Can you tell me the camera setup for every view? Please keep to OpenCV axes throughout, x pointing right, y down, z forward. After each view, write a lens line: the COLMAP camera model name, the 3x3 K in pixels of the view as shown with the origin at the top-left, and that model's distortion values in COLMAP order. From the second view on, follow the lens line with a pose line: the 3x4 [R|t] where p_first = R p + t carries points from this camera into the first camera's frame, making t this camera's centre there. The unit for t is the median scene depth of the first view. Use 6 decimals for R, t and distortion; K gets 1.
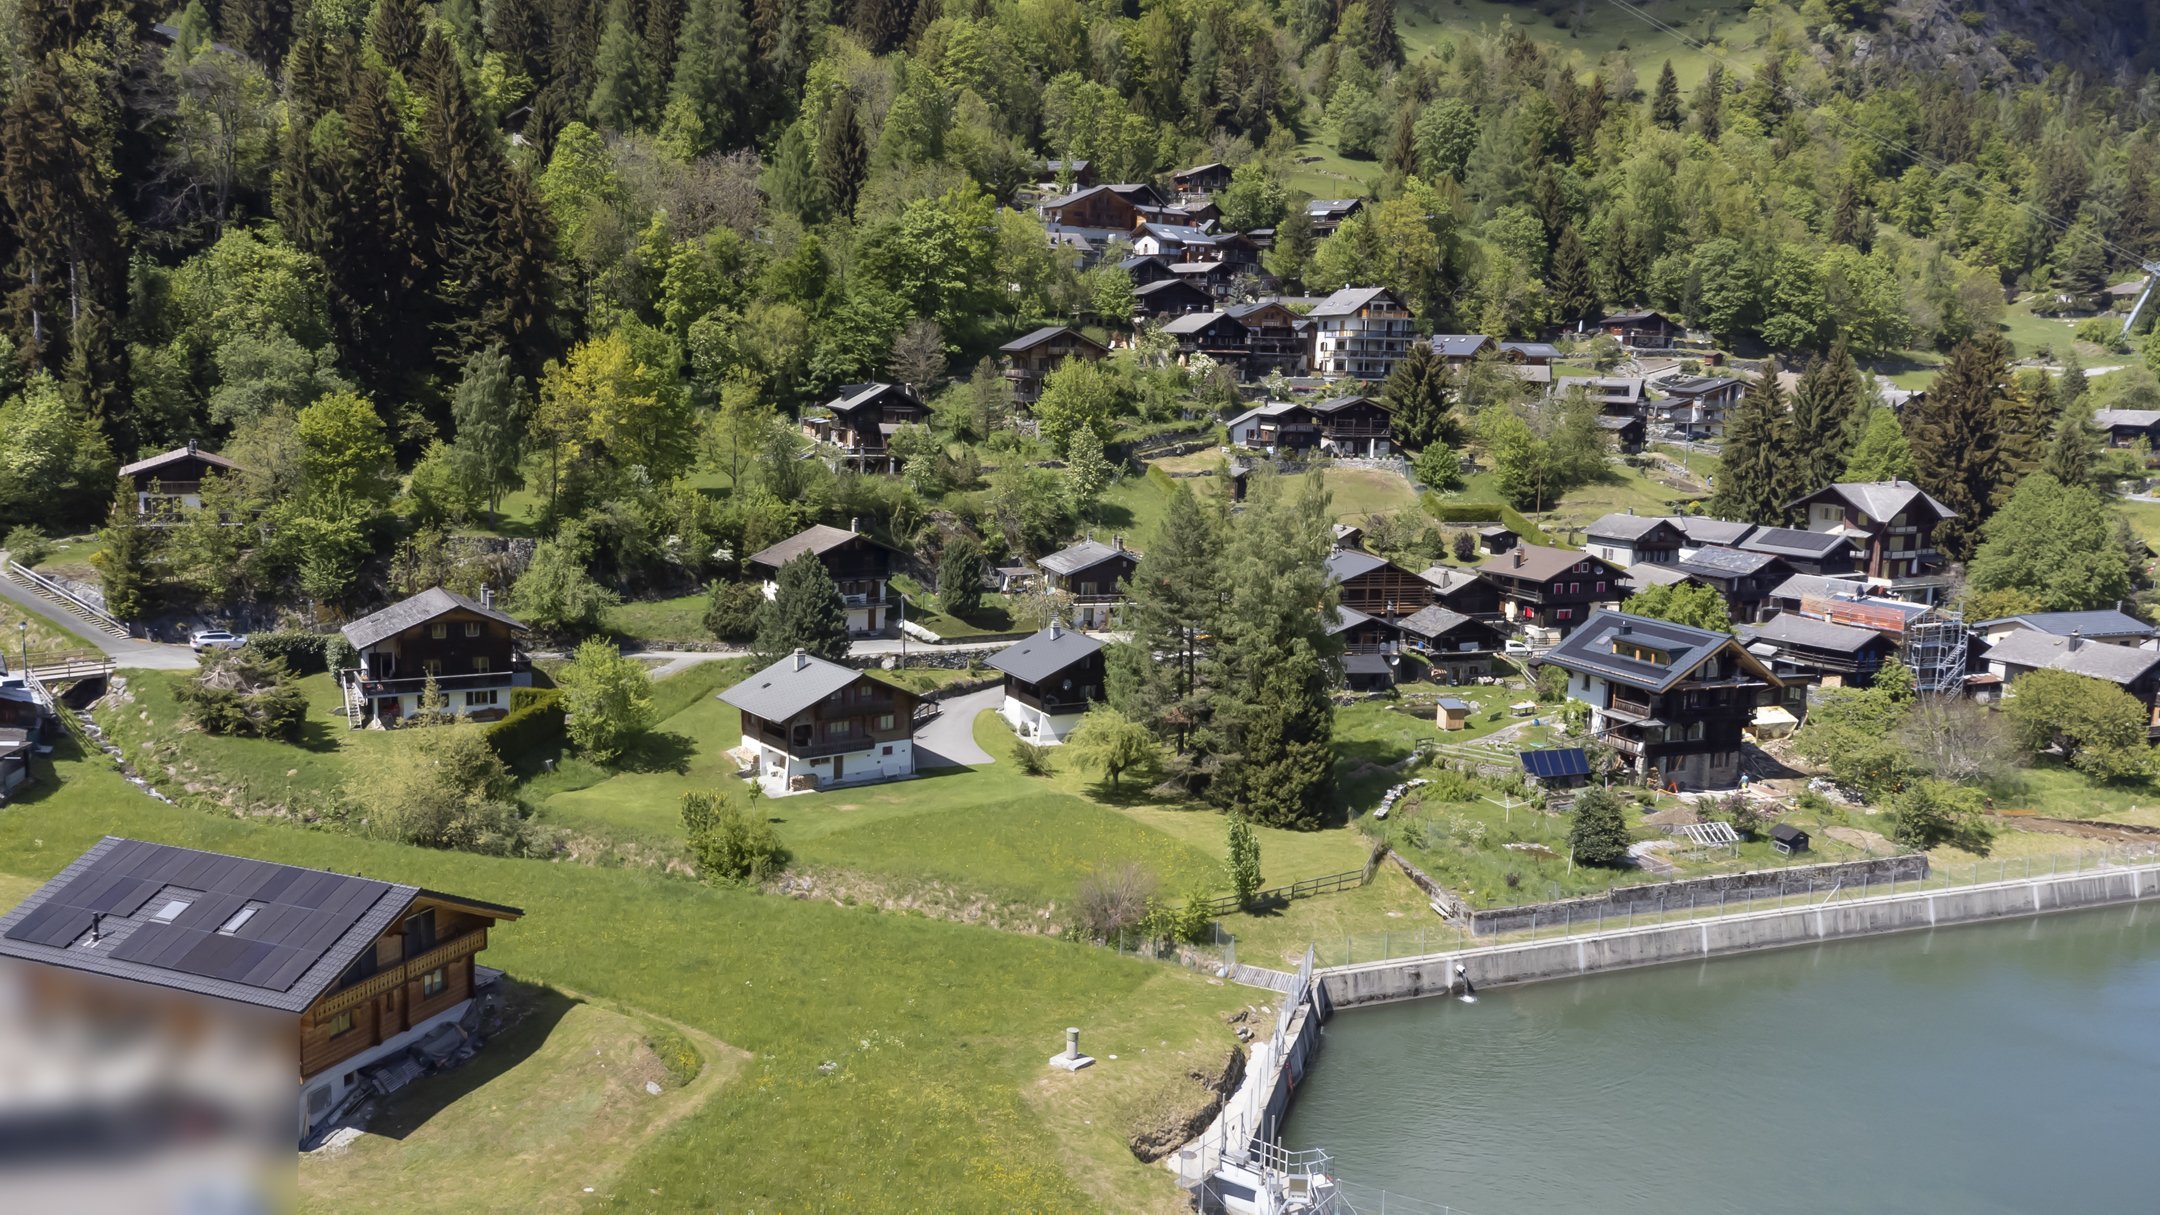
lens RADIAL K [[1682.7, 0, 1080.7], [0, 1682.7, 539.4], [0, 0, 1]] dist [0.044794, -0.008065]
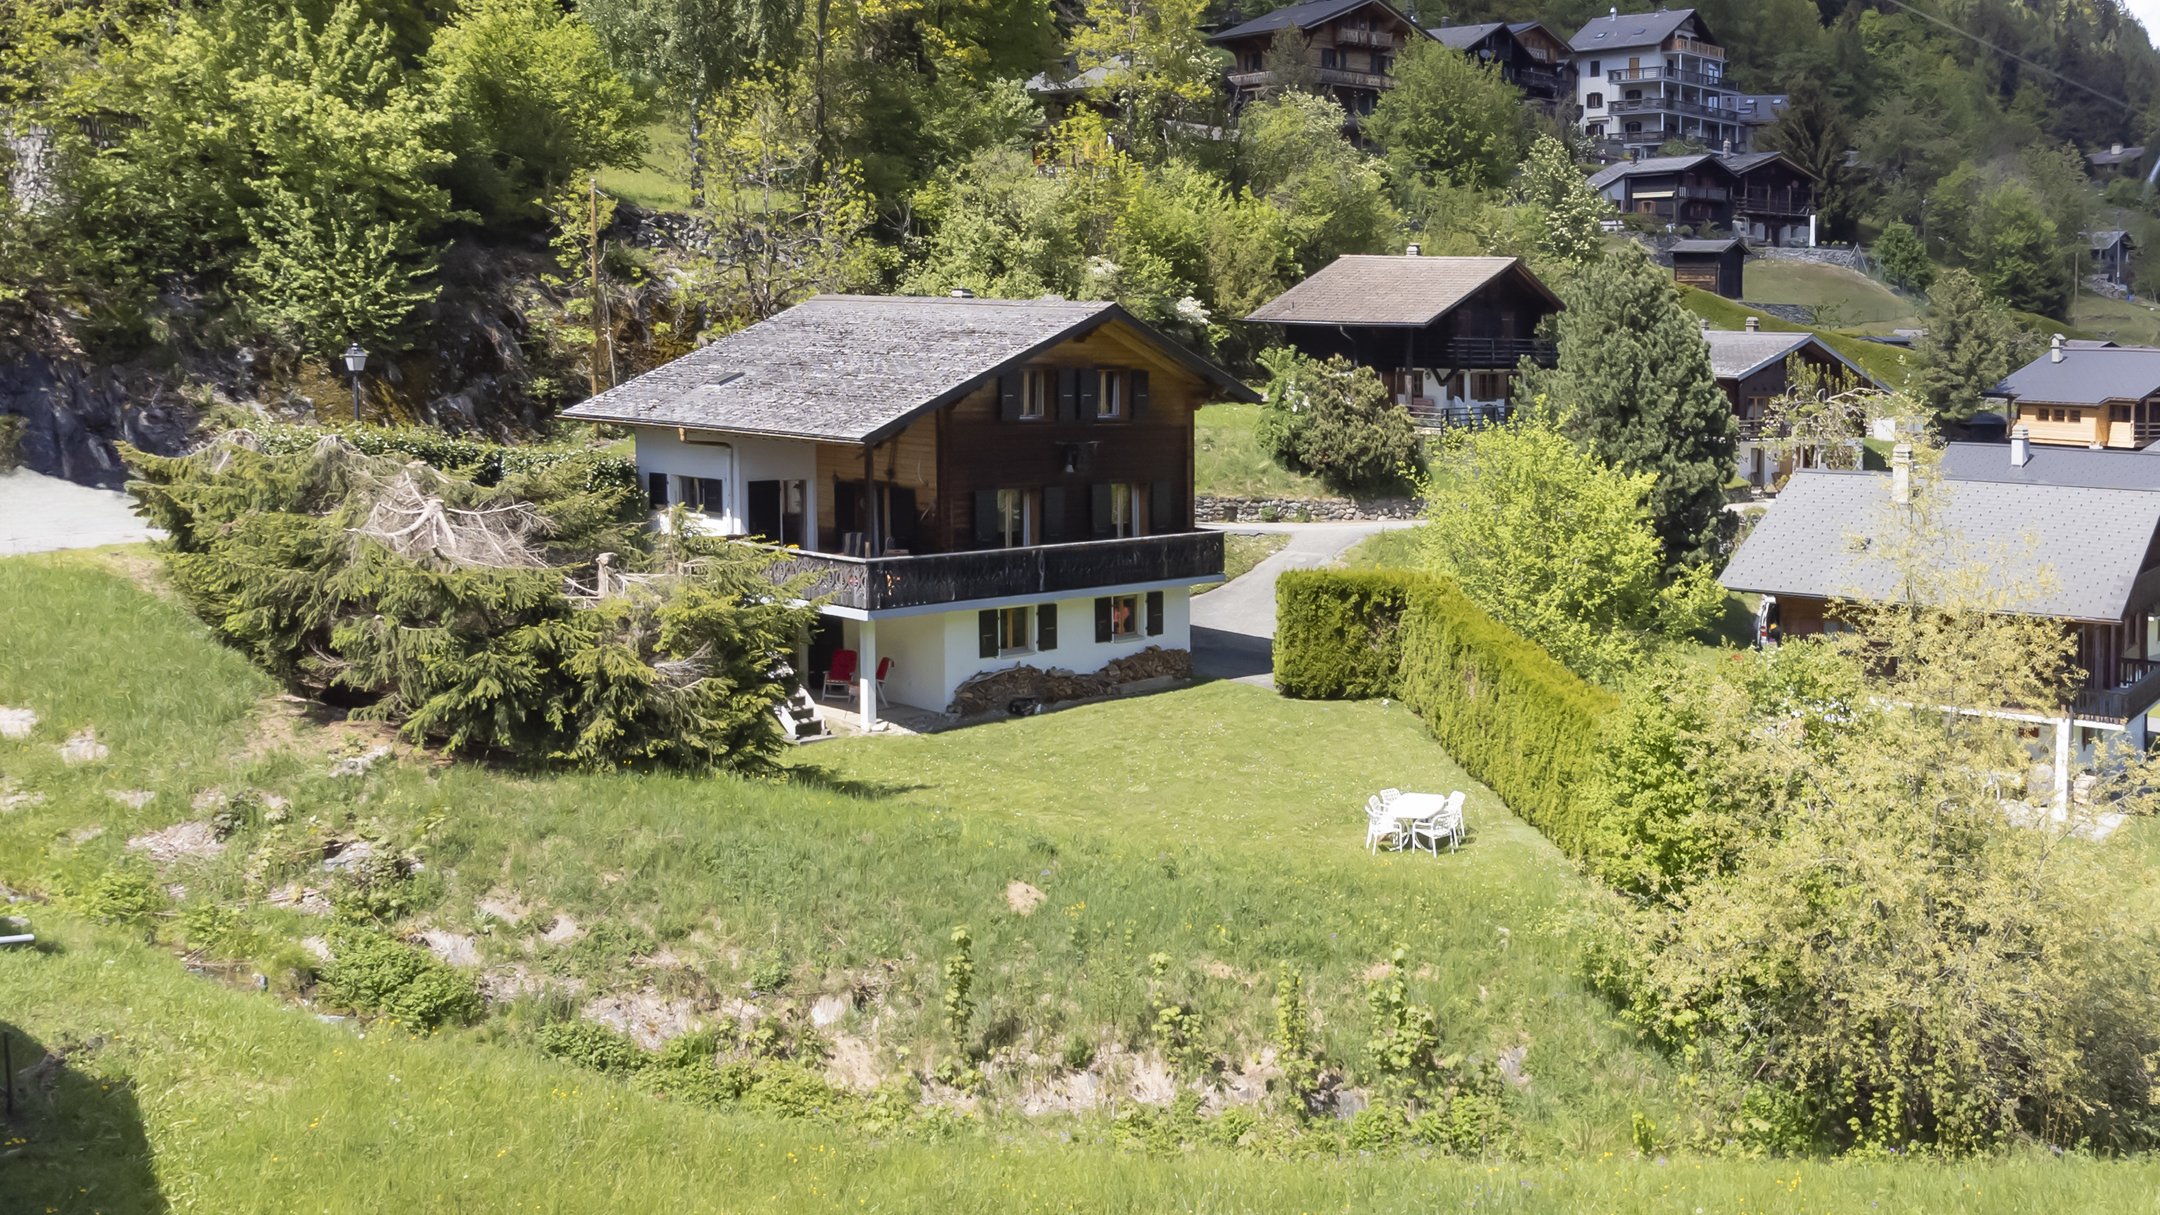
lens RADIAL K [[2091.3, 0, 1355.4], [0, 2091.3, 490.9], [0, 0, 1]] dist [0.038892, 0.006180]
pose [[0.923646, -0.036260, 0.381529, -0.264874], [0.048135, 0.998607, -0.021625, 0.046783], [-0.380213, 0.038339, 0.924104, 0.368549]]
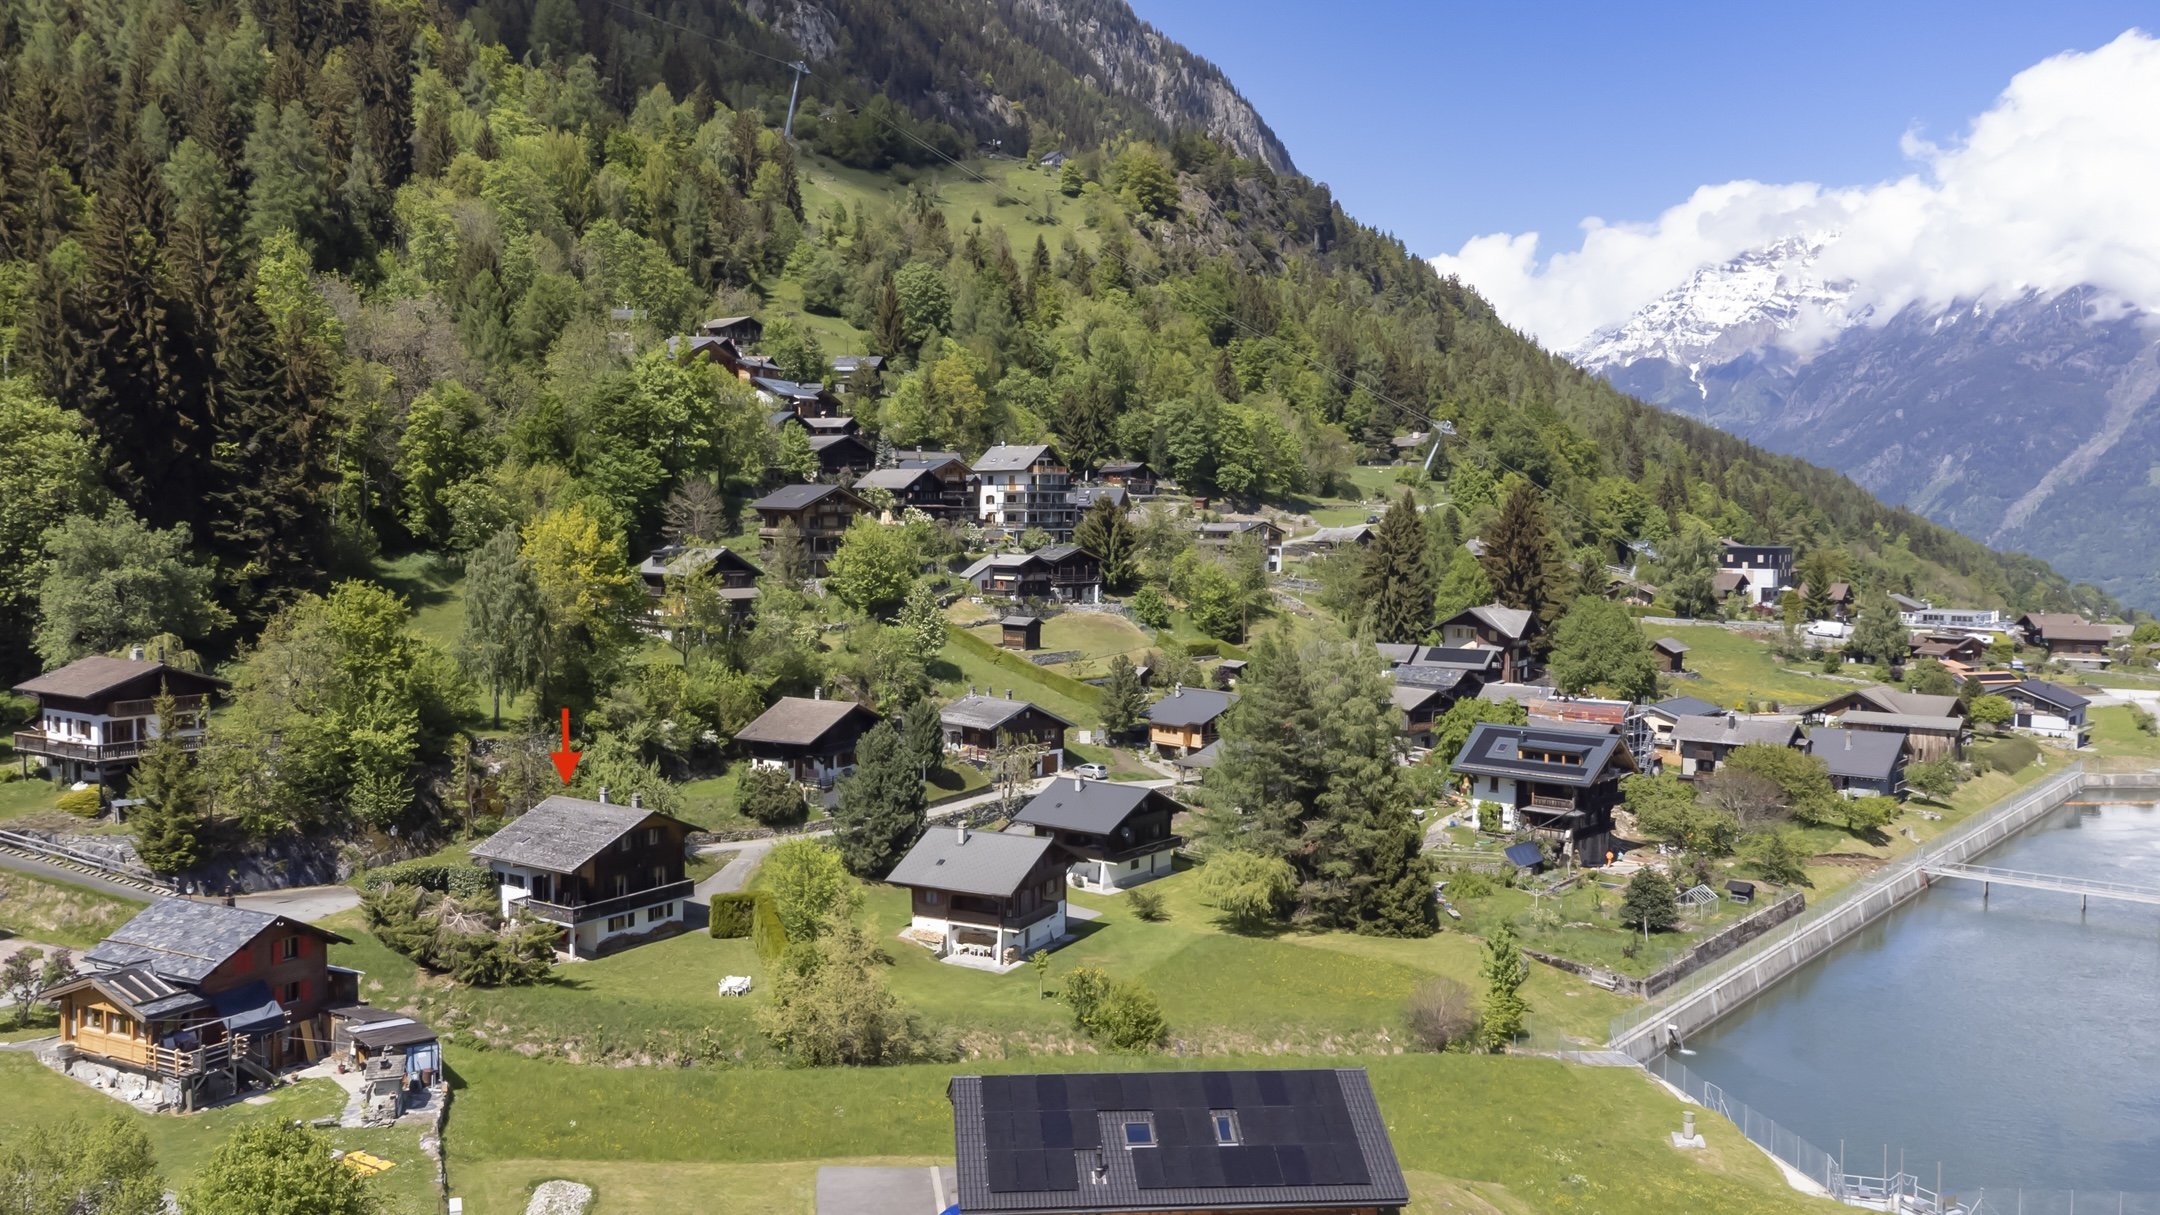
lens RADIAL K [[1682.7, 0, 1080.7], [0, 1682.7, 539.4], [0, 0, 1]] dist [0.044794, -0.008065]
pose [[0.888536, -0.026133, 0.458062, -0.325354], [0.063550, 0.995763, -0.066464, -0.017568], [-0.454385, 0.088165, 0.886432, 0.045643]]
